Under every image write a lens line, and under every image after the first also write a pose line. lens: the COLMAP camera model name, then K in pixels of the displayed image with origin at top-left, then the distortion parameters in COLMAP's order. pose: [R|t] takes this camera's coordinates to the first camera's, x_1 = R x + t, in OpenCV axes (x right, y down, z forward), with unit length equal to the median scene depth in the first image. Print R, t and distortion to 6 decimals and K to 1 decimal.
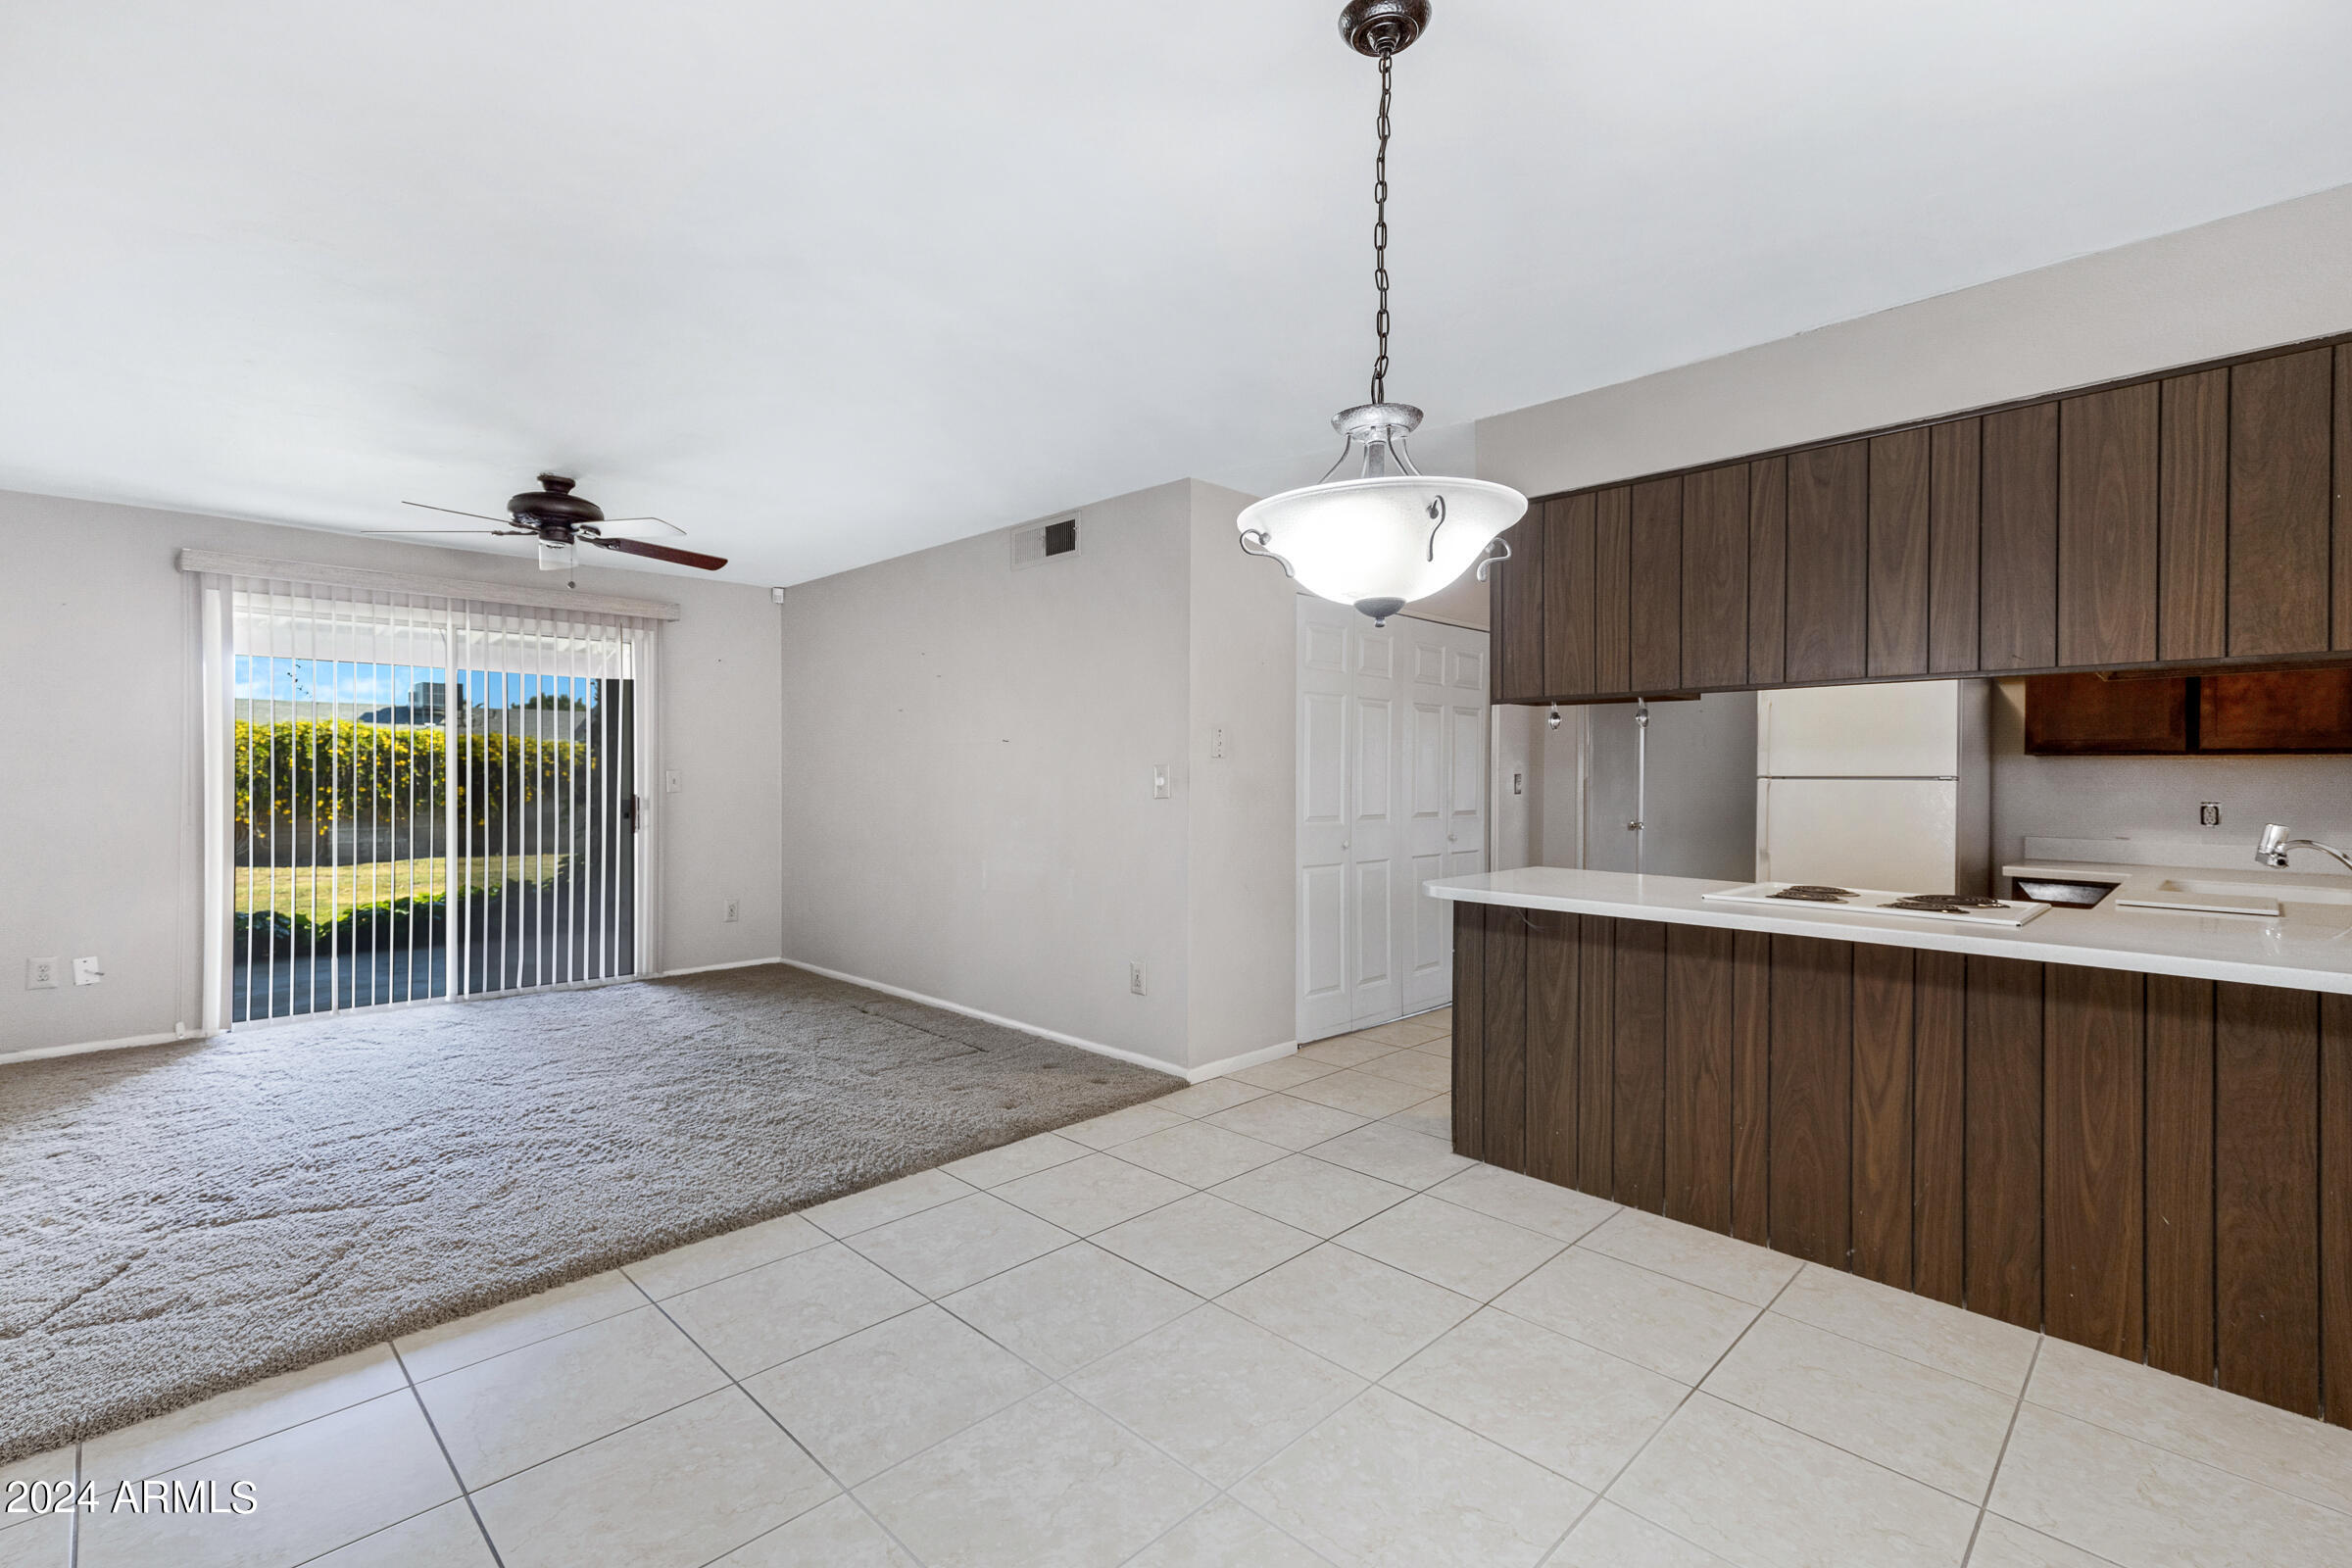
lens RADIAL K [[1055.3, 0, 1180.7], [0, 1055.3, 783.0], [0, 0, 1]] dist [0.013102, -0.001421]
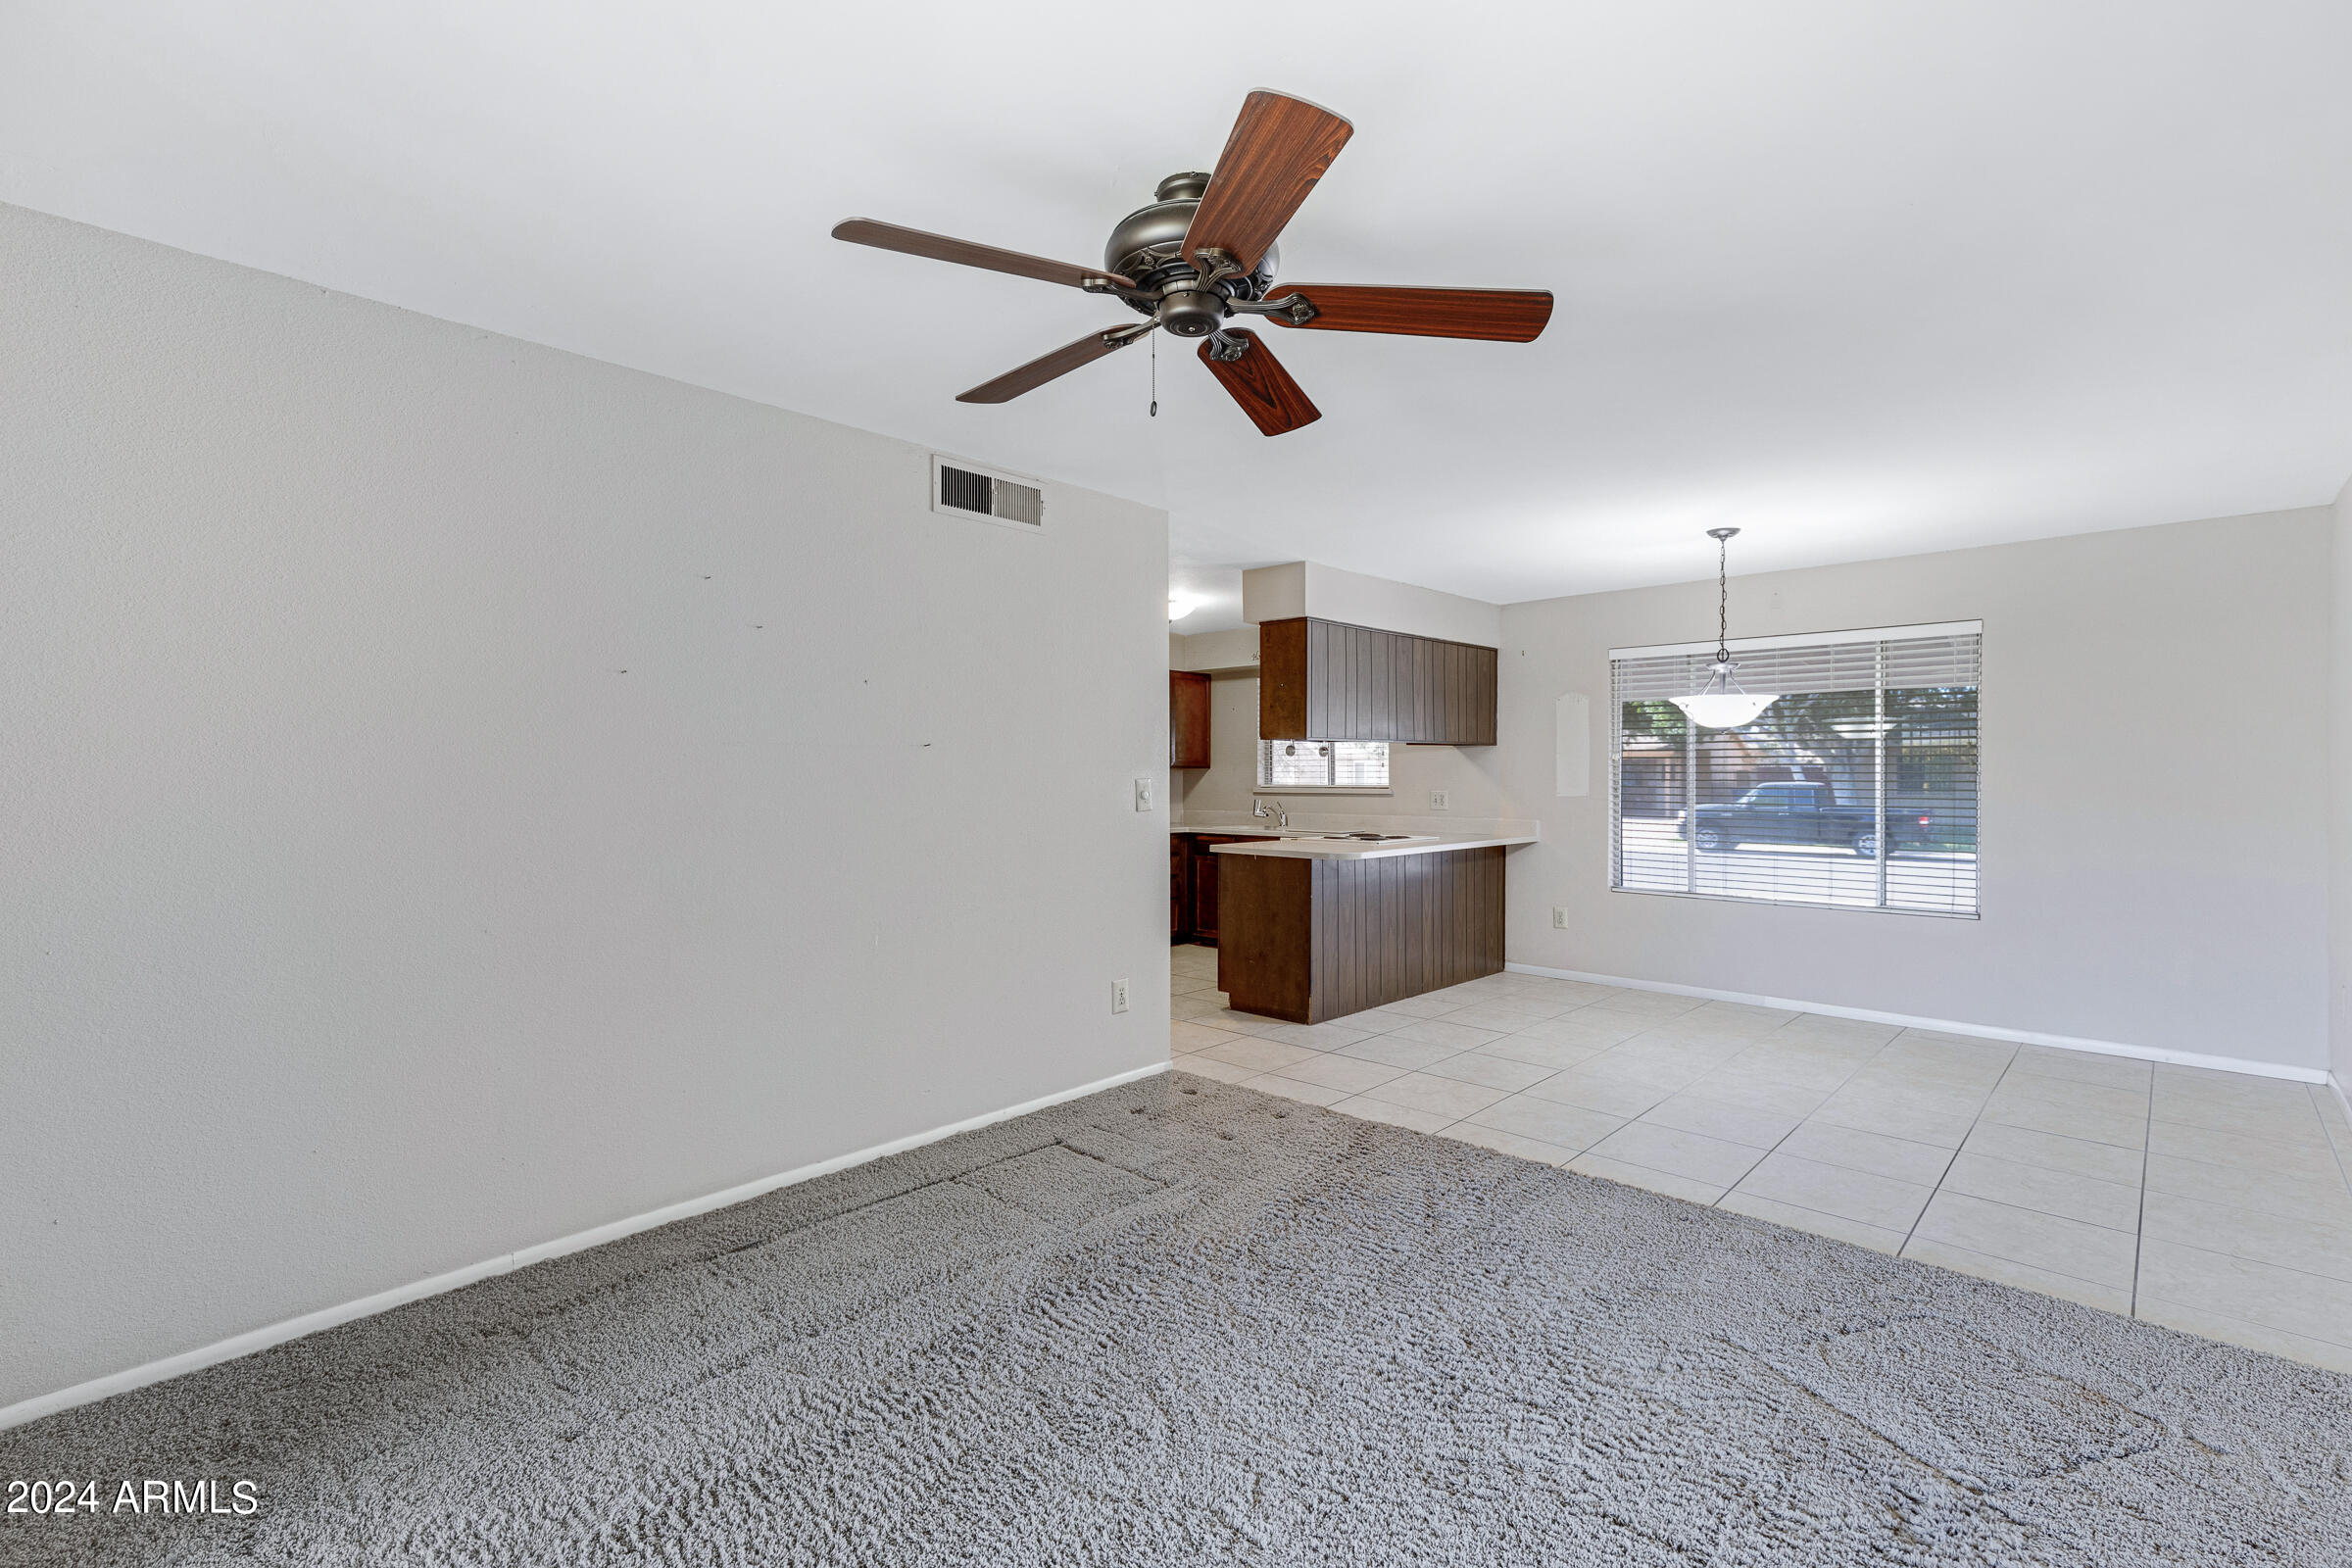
lens RADIAL K [[1055.3, 0, 1181.2], [0, 1055.3, 772.2], [0, 0, 1]] dist [0.013102, -0.001421]
pose [[-0.027844, -0.001469, 0.999611, -0.819350], [0.012882, 0.999915, 0.001828, -0.018215], [-0.999529, 0.012928, -0.027822, 0.781782]]
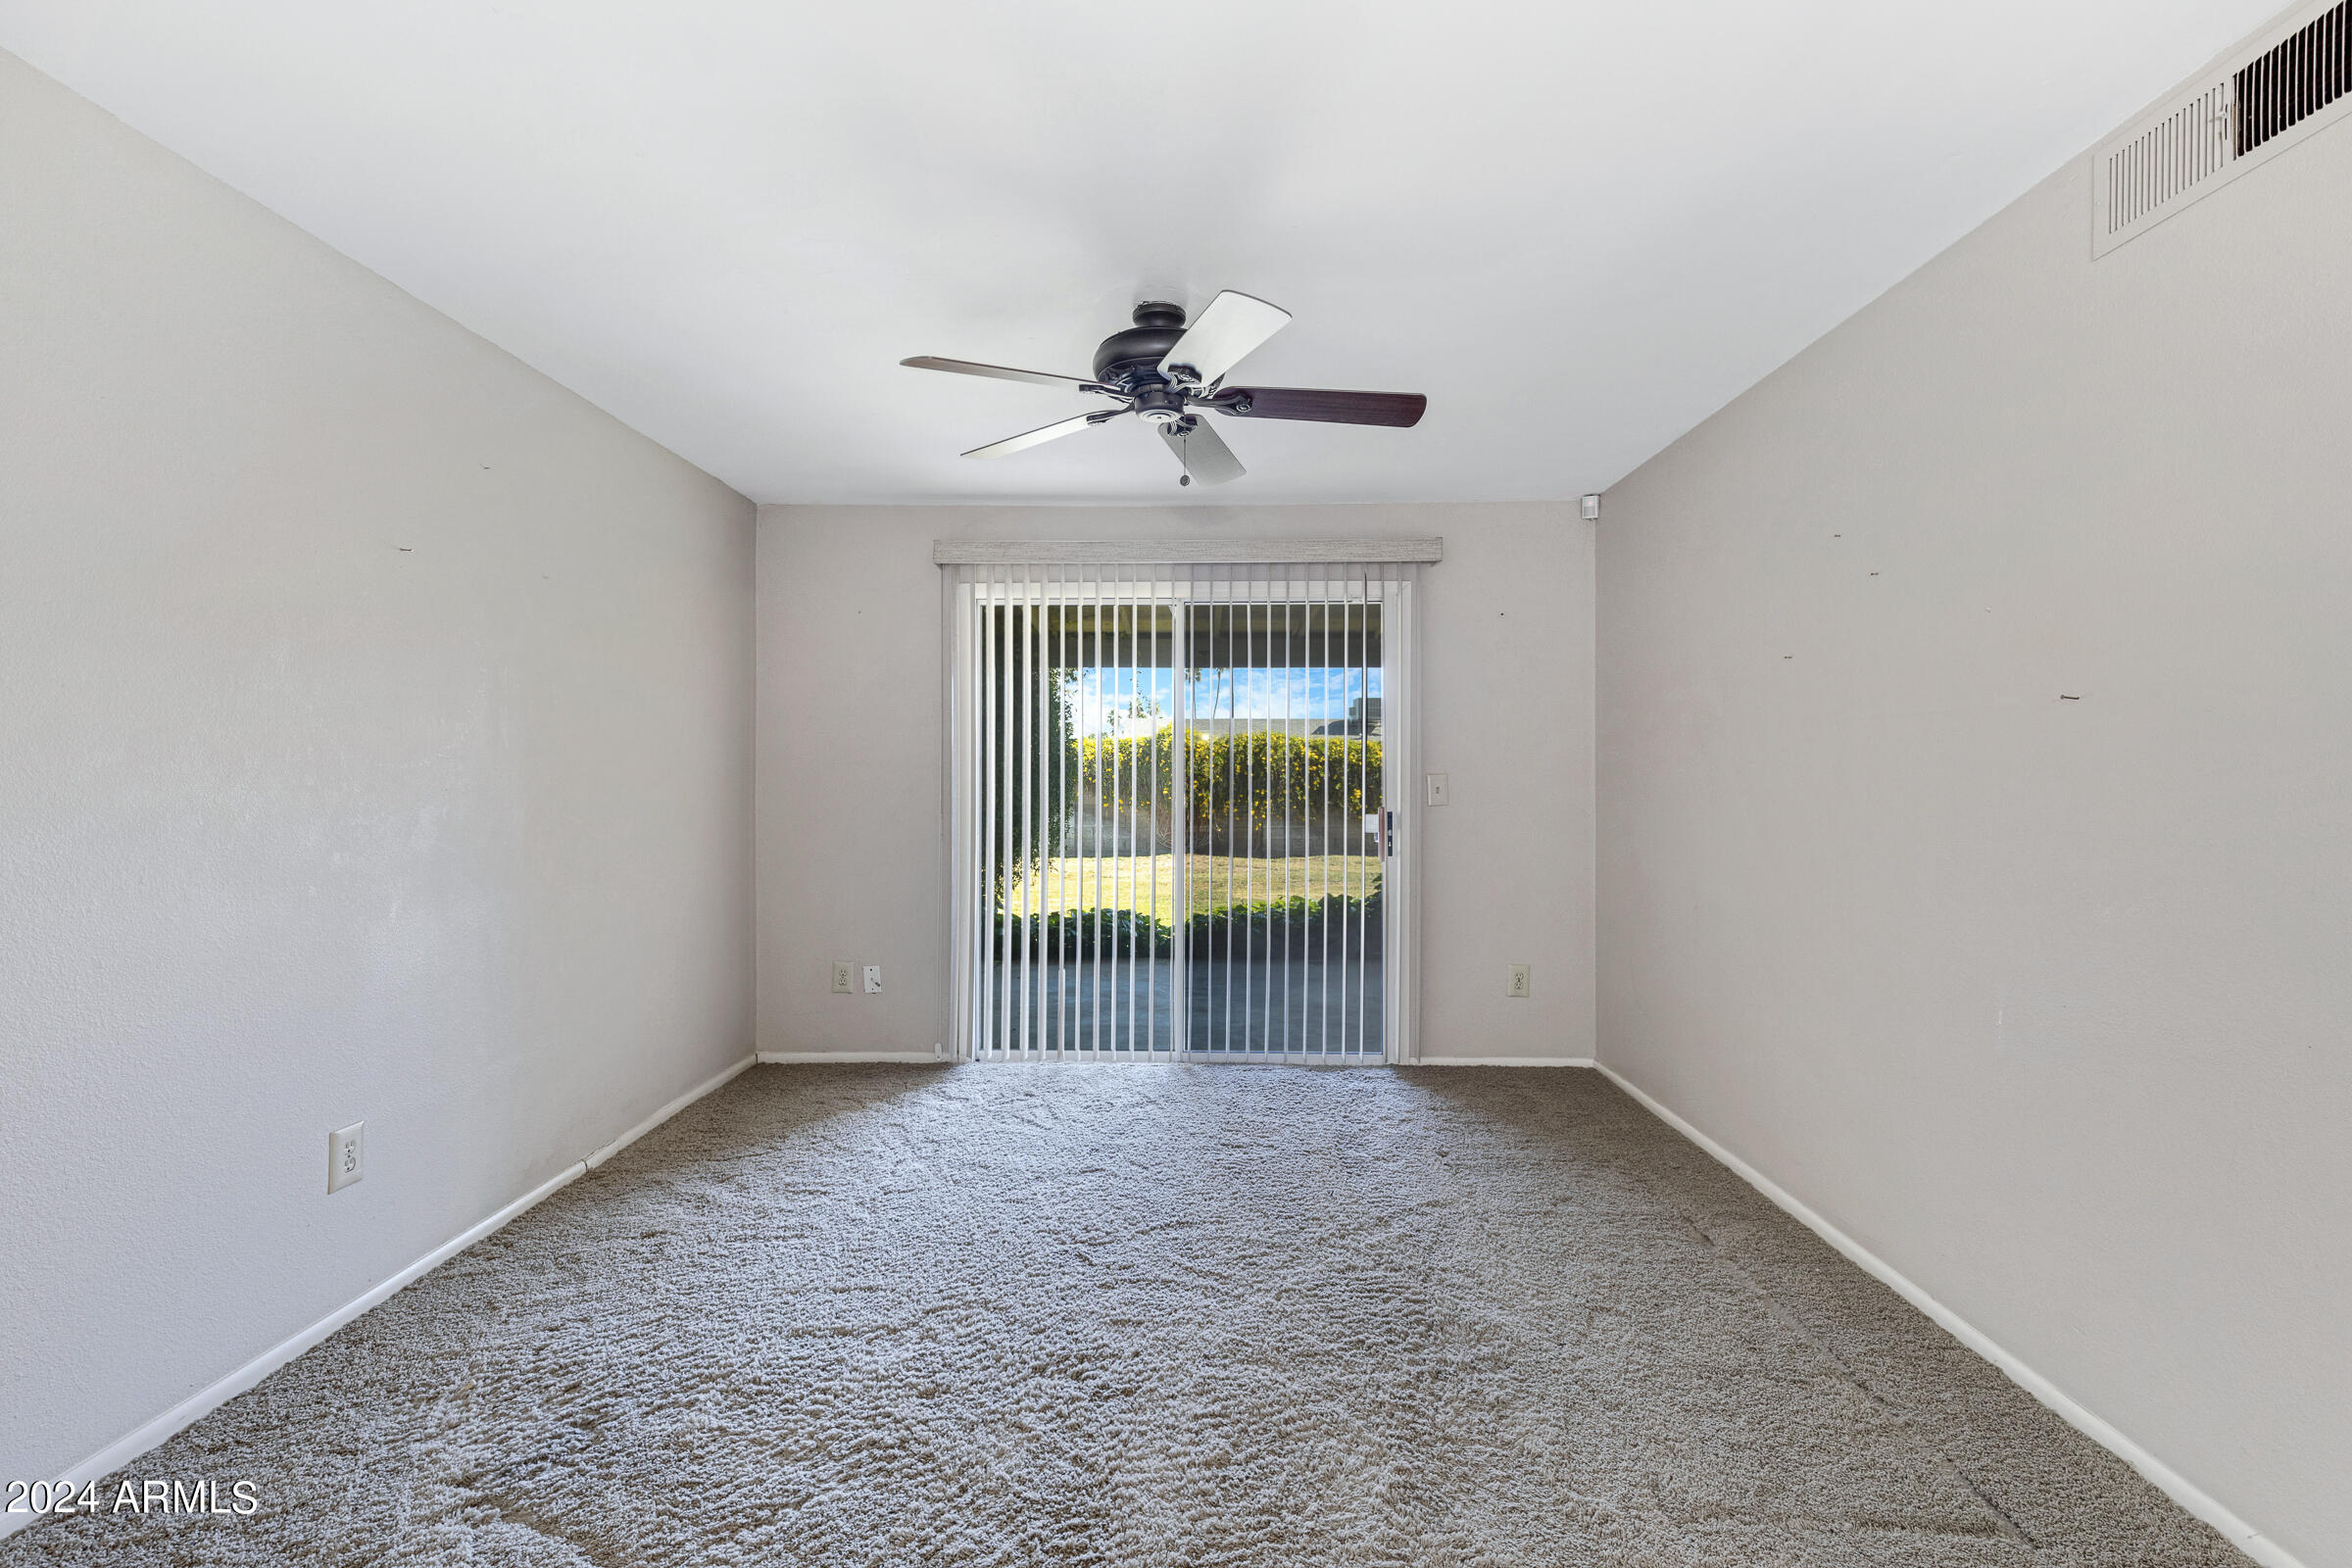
lens RADIAL K [[1055.3, 0, 1182.3], [0, 1055.3, 775.1], [0, 0, 1]] dist [0.013102, -0.001421]
pose [[0.689650, -0.002221, -0.724139, -0.096023], [-0.005656, 0.999948, -0.008454, -0.005138], [0.724121, 0.009926, 0.689602, 0.437742]]
